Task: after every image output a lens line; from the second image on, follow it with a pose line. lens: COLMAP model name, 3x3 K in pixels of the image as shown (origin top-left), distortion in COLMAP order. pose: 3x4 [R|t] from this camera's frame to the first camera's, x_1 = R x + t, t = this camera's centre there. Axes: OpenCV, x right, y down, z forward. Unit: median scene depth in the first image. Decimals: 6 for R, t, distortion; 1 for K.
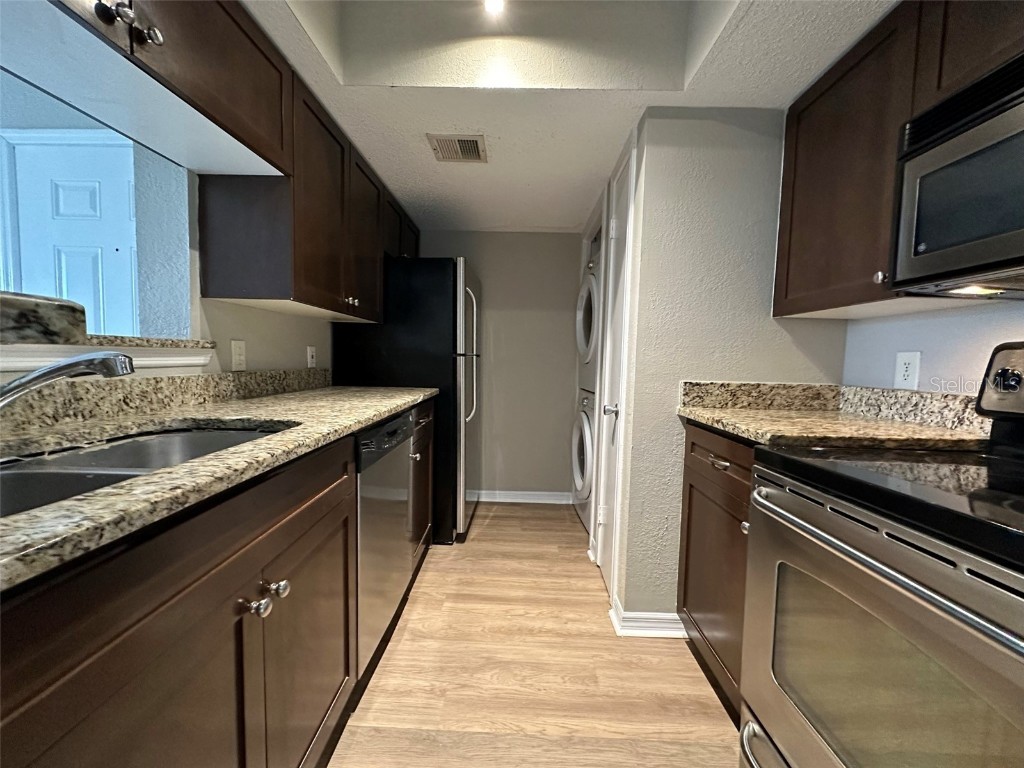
lens RADIAL K [[408.7, 0, 511.7], [0, 408.7, 384.0], [0, 0, 1]] dist [-0.002198, 0.000357]
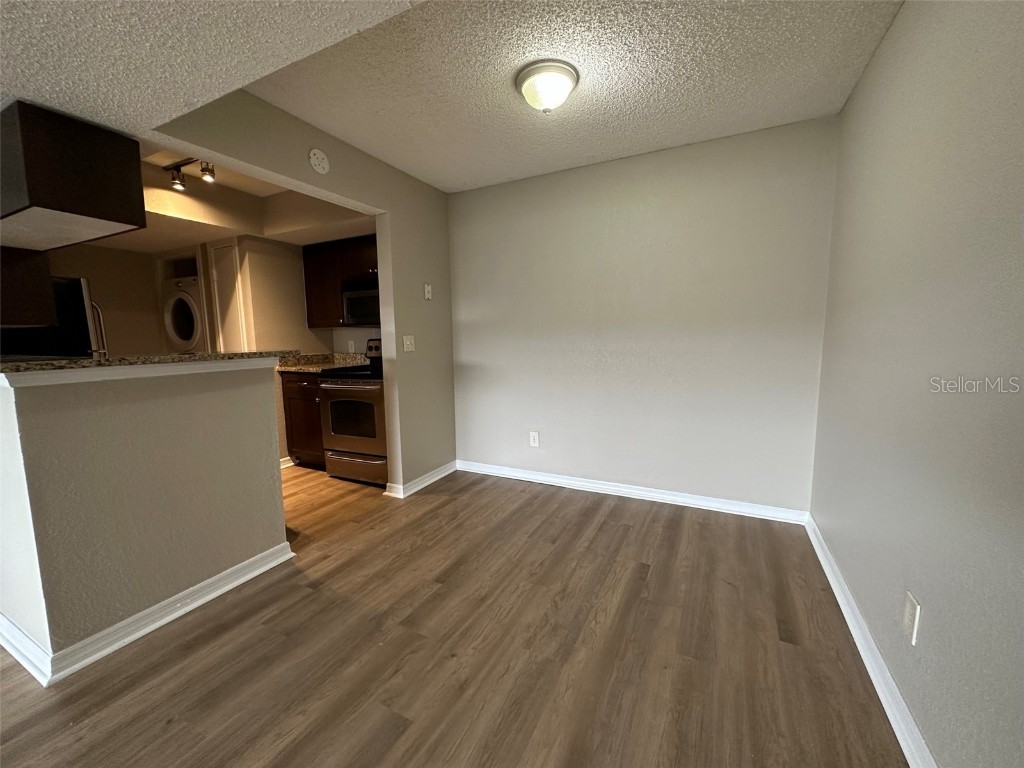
lens RADIAL K [[408.7, 0, 511.5], [0, 408.7, 382.5], [0, 0, 1]] dist [-0.002198, 0.000357]
pose [[0.434802, -0.140417, 0.889511, -1.262076], [0.082922, 0.989815, 0.115717, -0.020358], [-0.896700, 0.023446, 0.442017, -1.410534]]
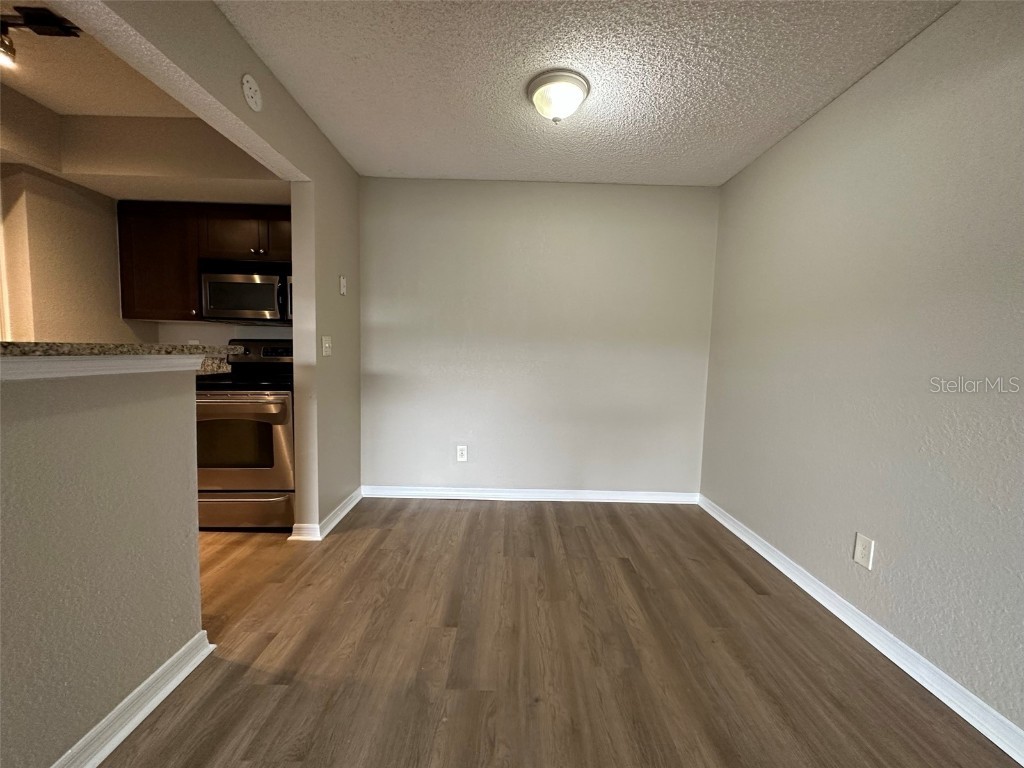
lens RADIAL K [[408.7, 0, 511.8], [0, 408.7, 382.4], [0, 0, 1]] dist [-0.002198, 0.000357]
pose [[-0.026906, -0.106529, 0.993945, -1.329544], [0.034657, 0.993608, 0.107431, -0.025763], [-0.999037, 0.037337, -0.023042, -0.694661]]
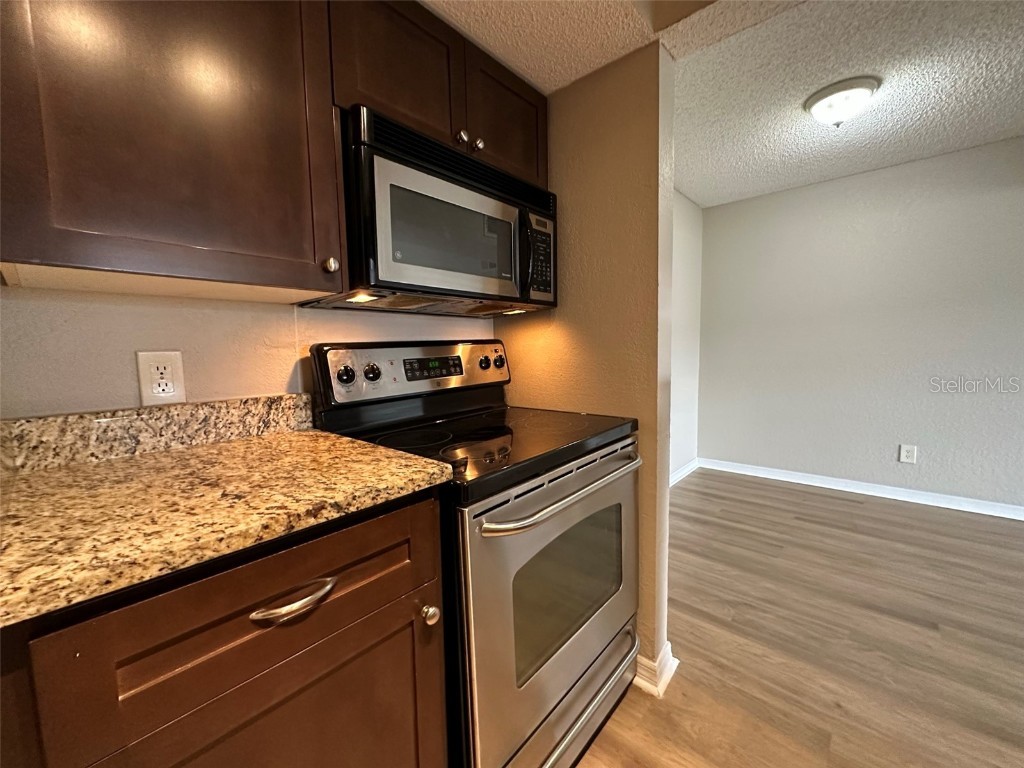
lens RADIAL K [[408.7, 0, 511.8], [0, 408.7, 384.8], [0, 0, 1]] dist [-0.002198, 0.000357]
pose [[-0.760456, -0.068590, 0.645757, 0.048885], [0.039678, 0.987641, 0.151630, -0.100543], [-0.648176, 0.140930, -0.748336, 1.101175]]
